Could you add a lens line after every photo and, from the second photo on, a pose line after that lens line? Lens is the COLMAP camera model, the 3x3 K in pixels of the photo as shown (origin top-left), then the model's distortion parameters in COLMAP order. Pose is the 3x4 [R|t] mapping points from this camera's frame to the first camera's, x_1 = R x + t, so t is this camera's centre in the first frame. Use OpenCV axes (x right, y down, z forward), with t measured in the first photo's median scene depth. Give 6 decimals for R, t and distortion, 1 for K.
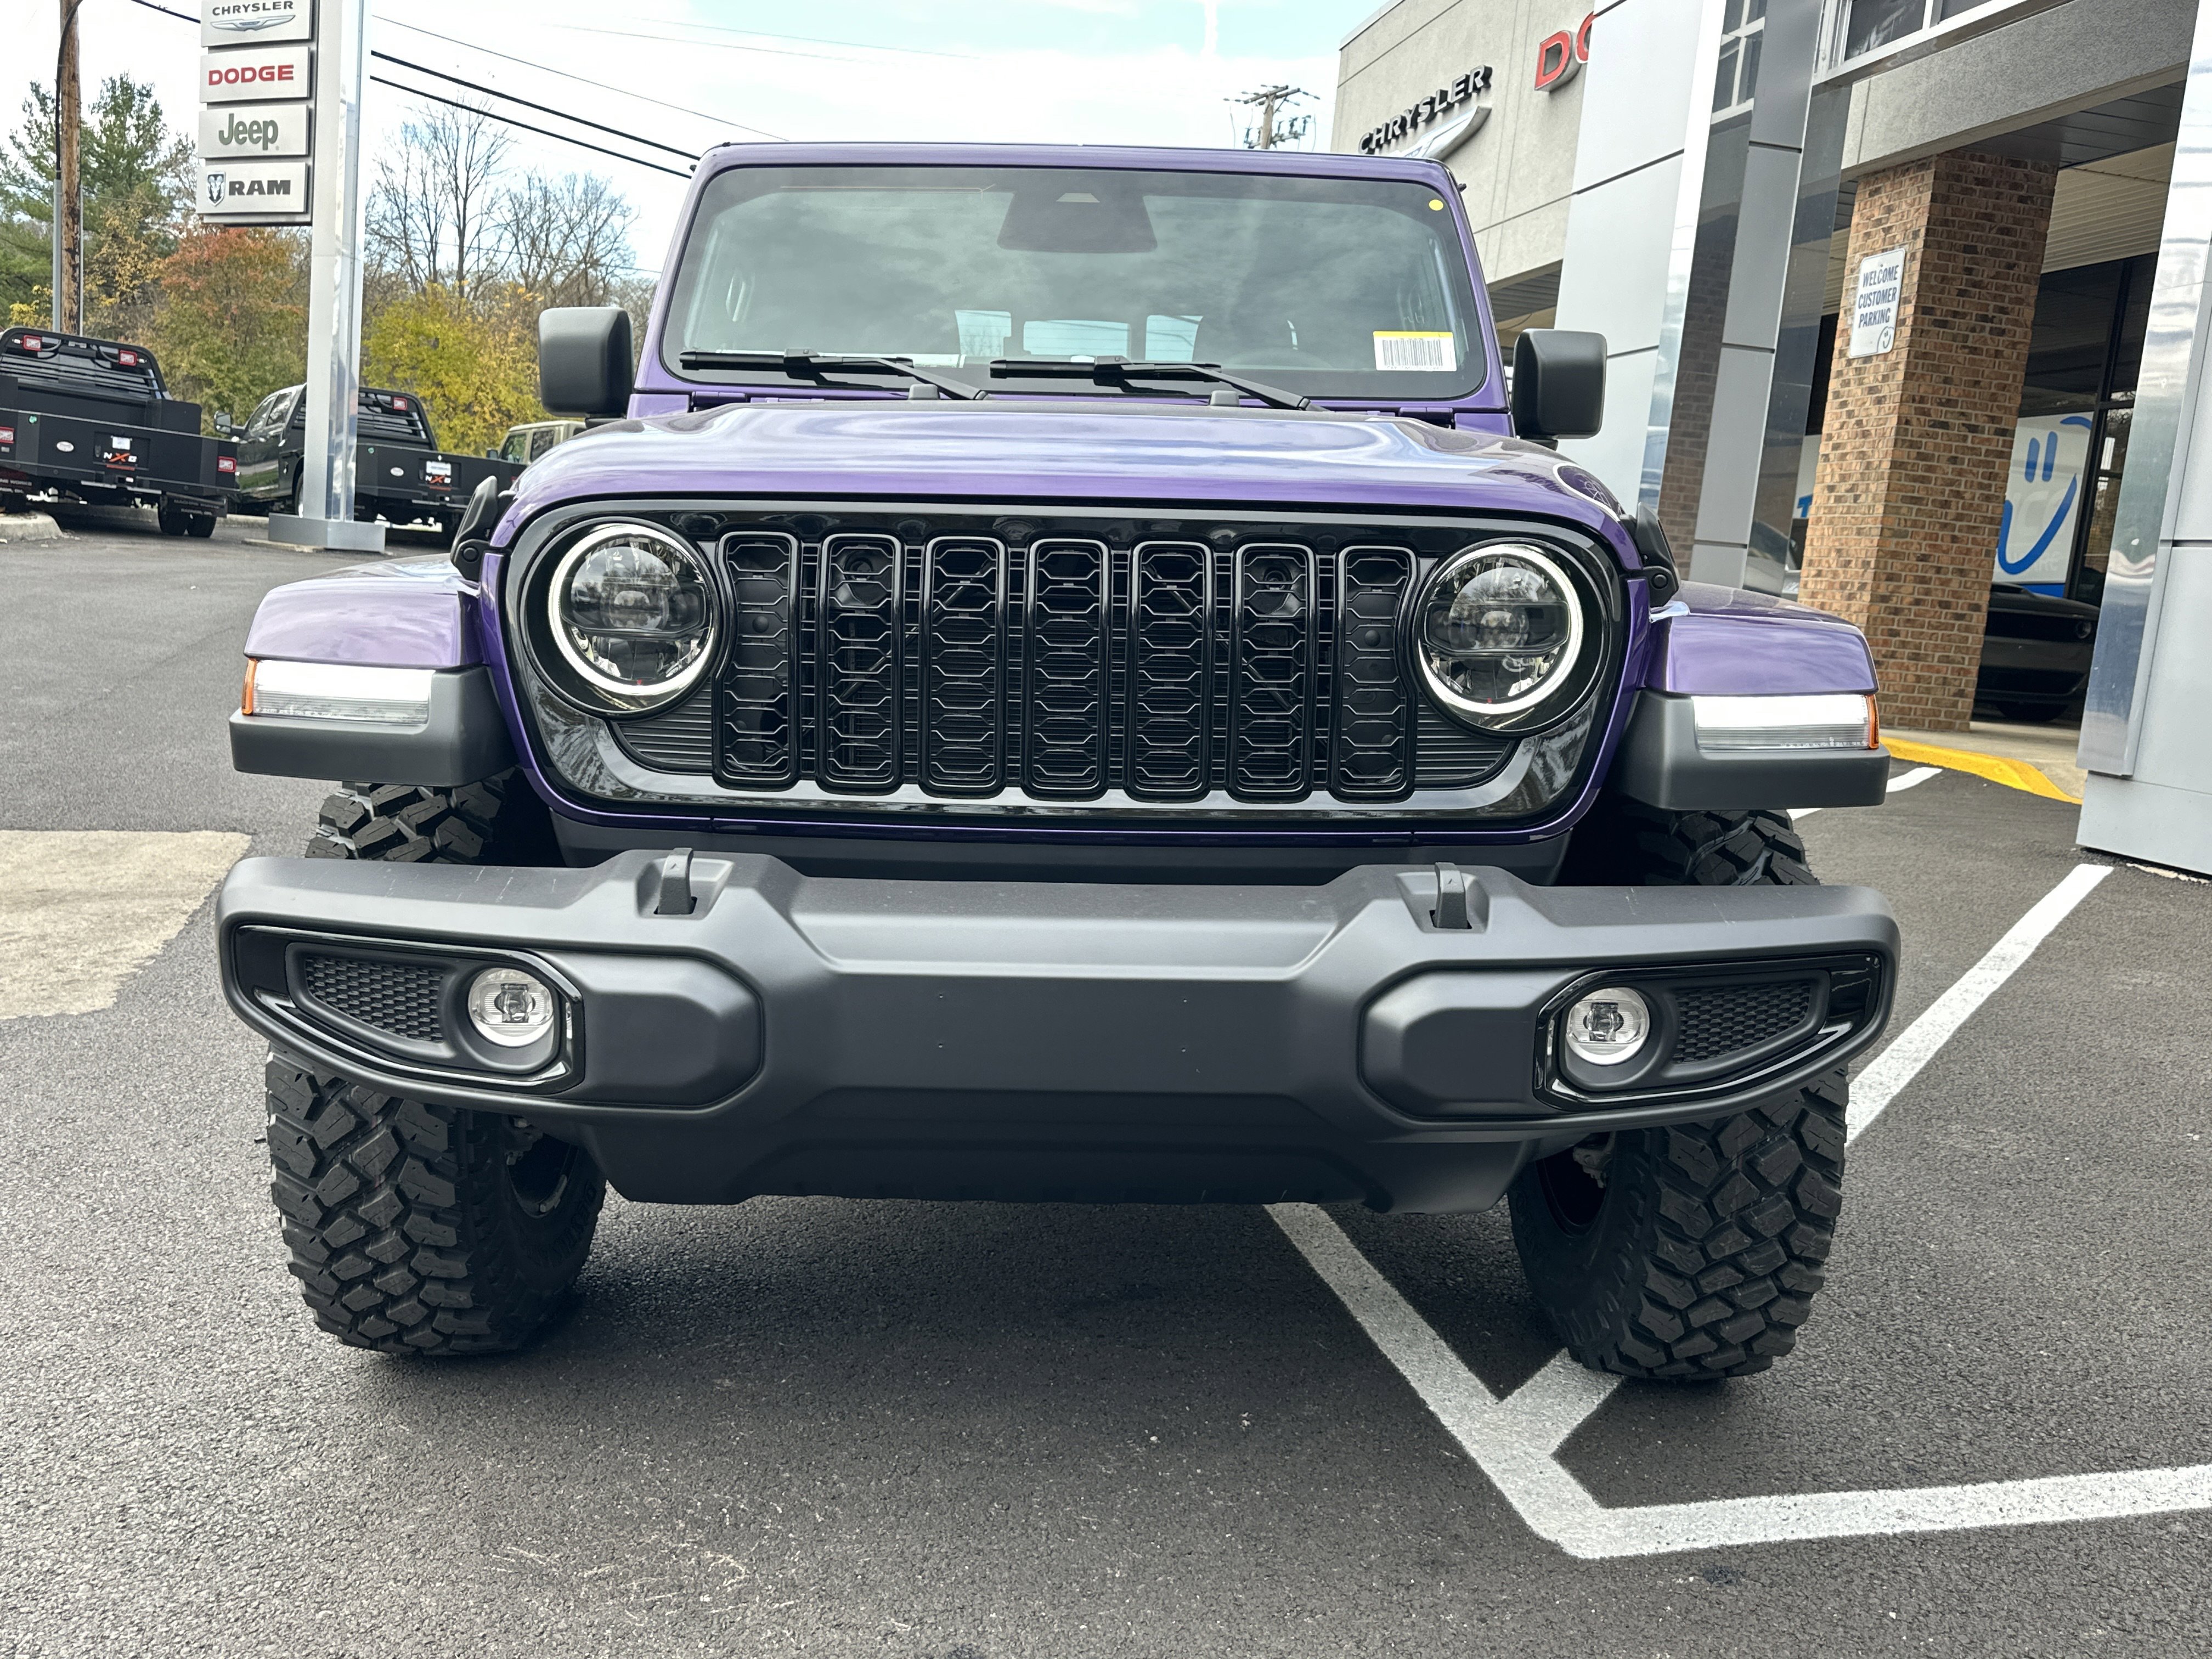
lens RADIAL K [[1877.8, 0, 1103.7], [0, 1877.8, 839.6], [0, 0, 1]] dist [0.105892, -0.178344]
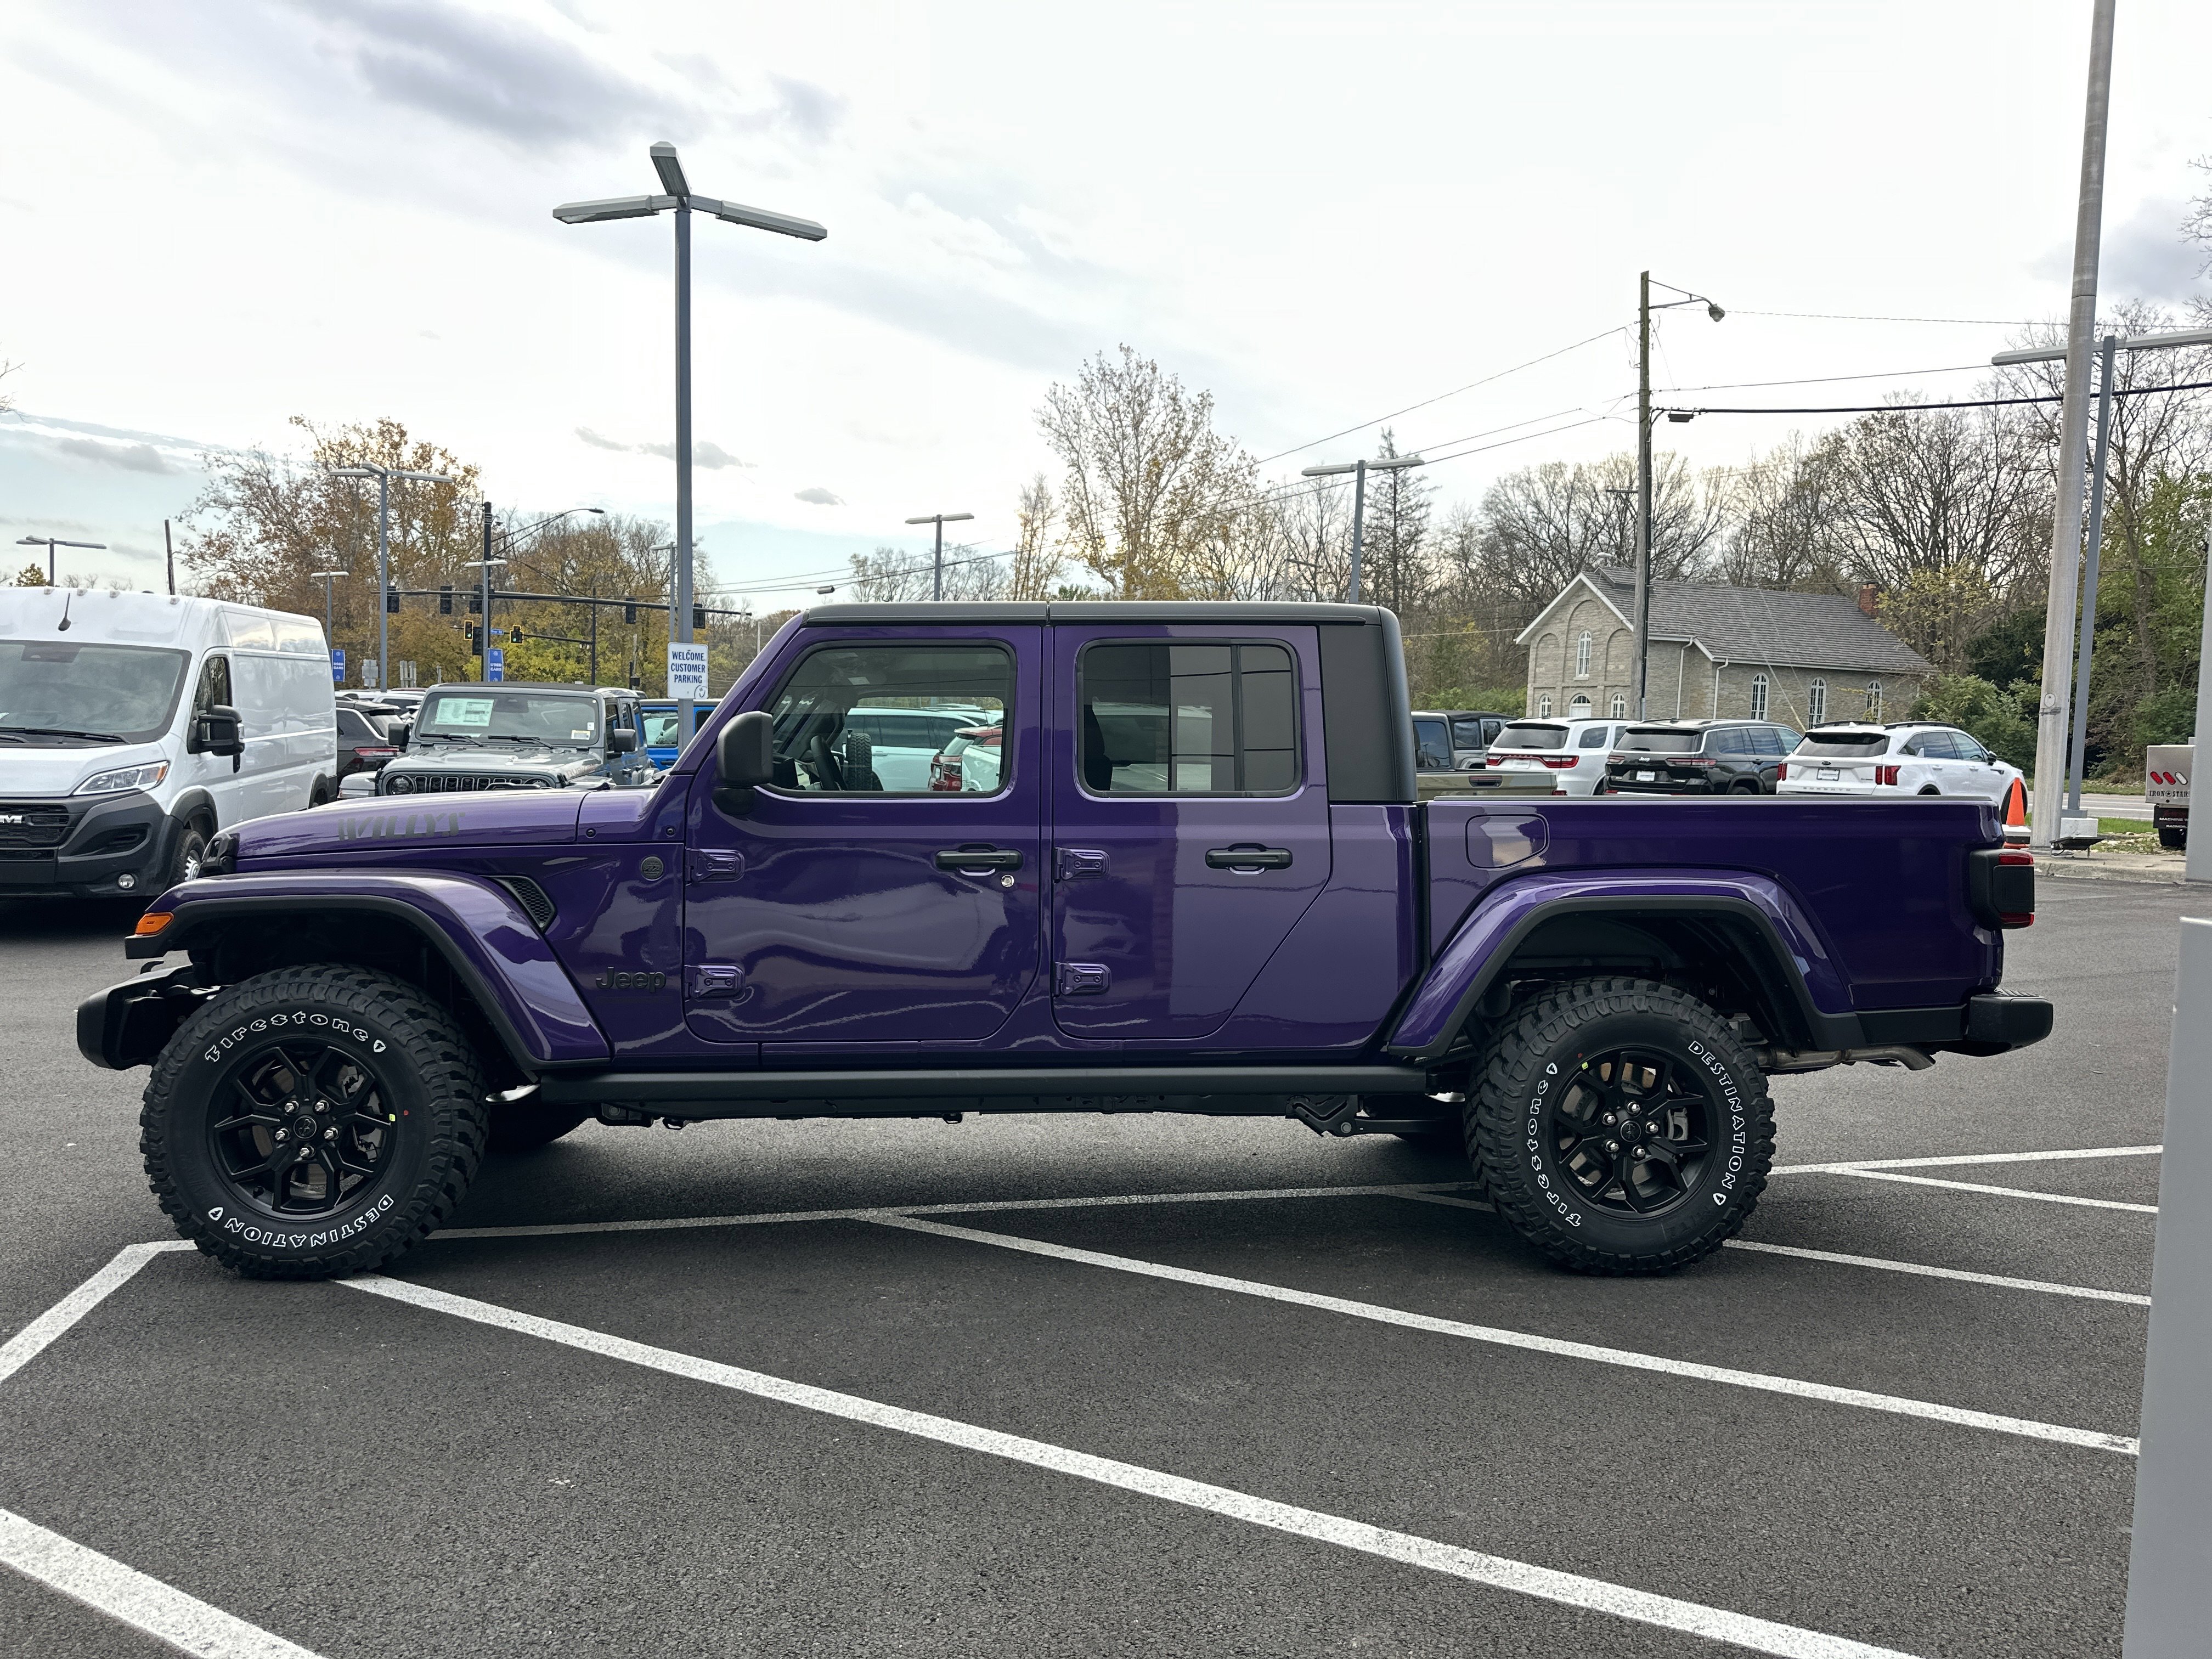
lens RADIAL K [[1554.1, 0, 1089.4], [0, 1554.1, 835.0], [0, 0, 1]] dist [0.044672, -0.054020]
pose [[0.045753, -0.022184, -0.998706, 1.516659], [-0.171391, 0.984755, -0.029726, -0.200861], [0.984140, 0.172529, 0.041253, 1.308399]]
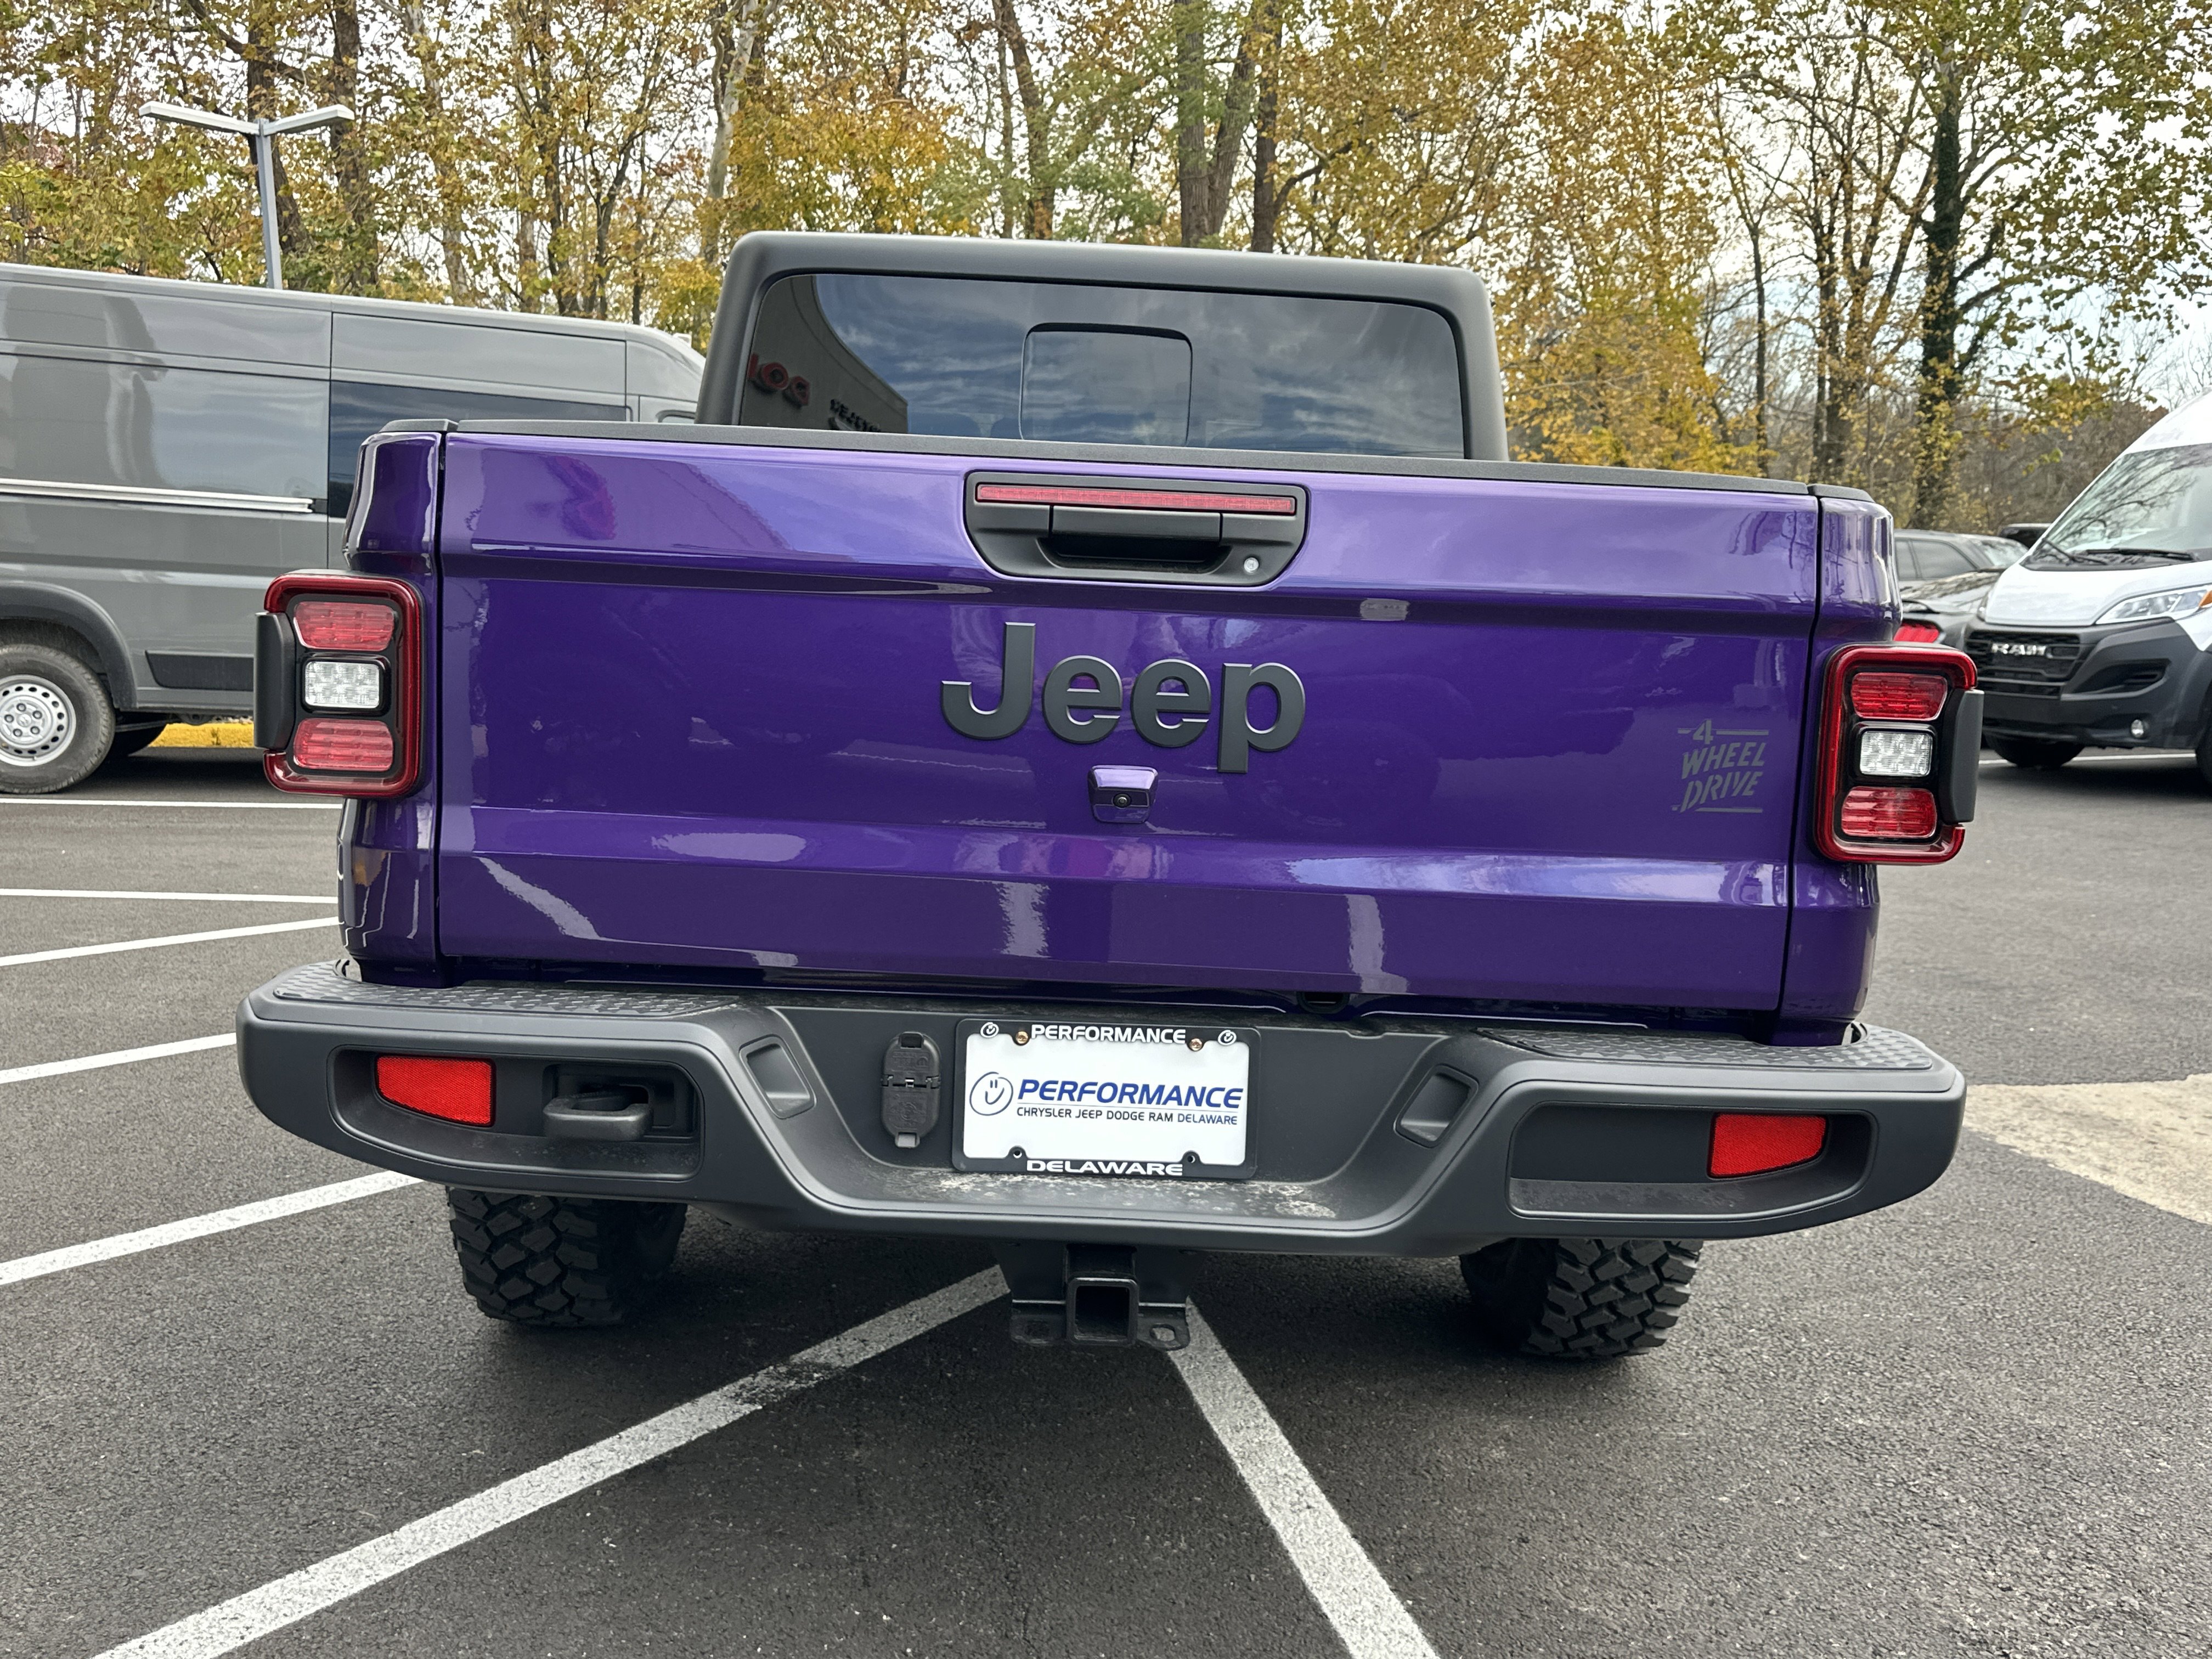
lens RADIAL K [[1877.8, 0, 1094.9], [0, 1877.8, 800.4], [0, 0, 1]] dist [0.105892, -0.178344]
pose [[-0.997352, -0.068745, -0.023730, -0.020215], [-0.072541, 0.963595, 0.257339, -0.462393], [0.005176, 0.258379, -0.966030, 2.723780]]
